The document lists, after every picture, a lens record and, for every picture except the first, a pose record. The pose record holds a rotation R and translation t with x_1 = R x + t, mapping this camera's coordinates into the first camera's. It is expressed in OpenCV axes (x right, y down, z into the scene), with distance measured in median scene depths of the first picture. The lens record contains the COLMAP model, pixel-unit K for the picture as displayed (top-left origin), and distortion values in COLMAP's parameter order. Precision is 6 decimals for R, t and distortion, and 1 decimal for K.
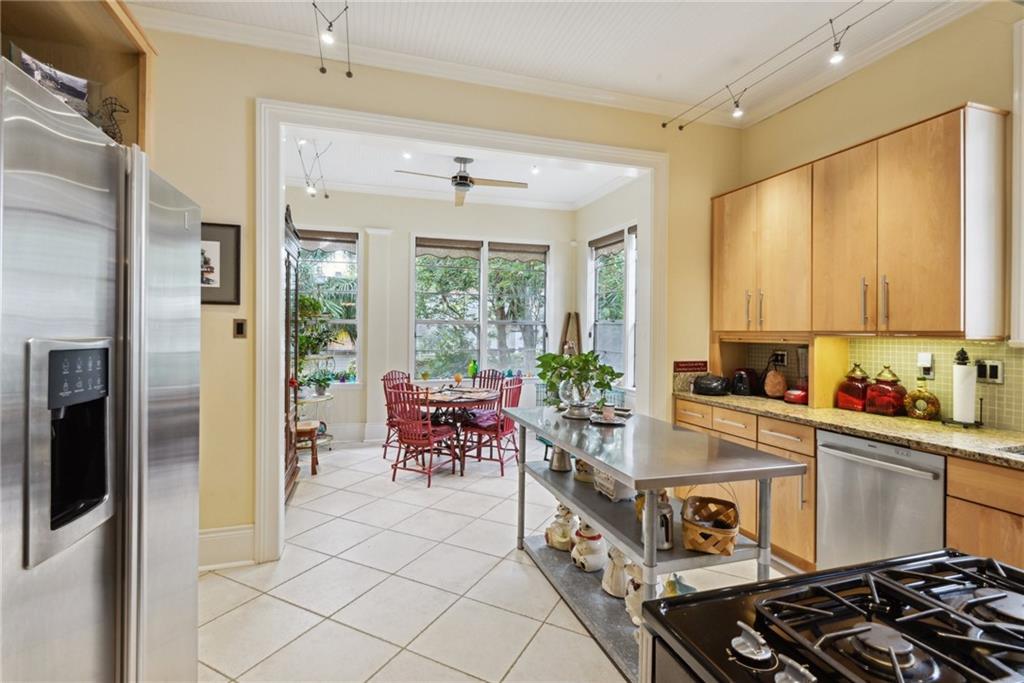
lens RADIAL K [[478.3, 0, 506.7], [0, 478.3, 339.0], [0, 0, 1]] dist [-0.004869, -0.001586]
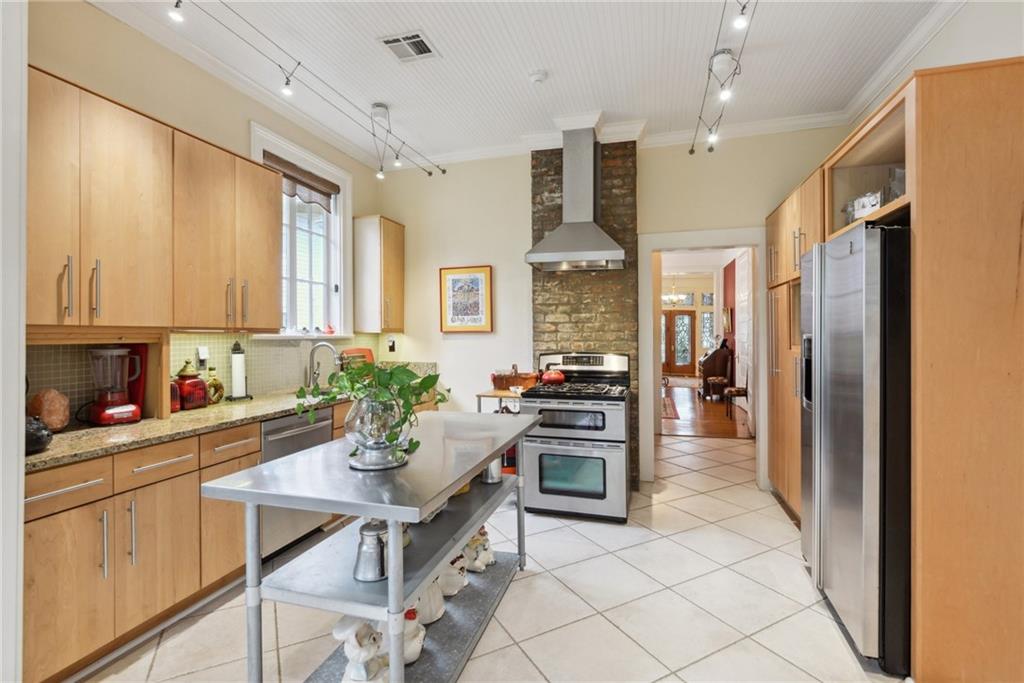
lens RADIAL K [[478.3, 0, 506.5], [0, 478.3, 333.6], [0, 0, 1]] dist [-0.004869, -0.001586]
pose [[-0.823801, -0.006652, 0.566840, -0.348567], [-0.000938, 0.999946, 0.010372, -0.014395], [-0.566878, 0.008013, -0.823763, 1.442149]]
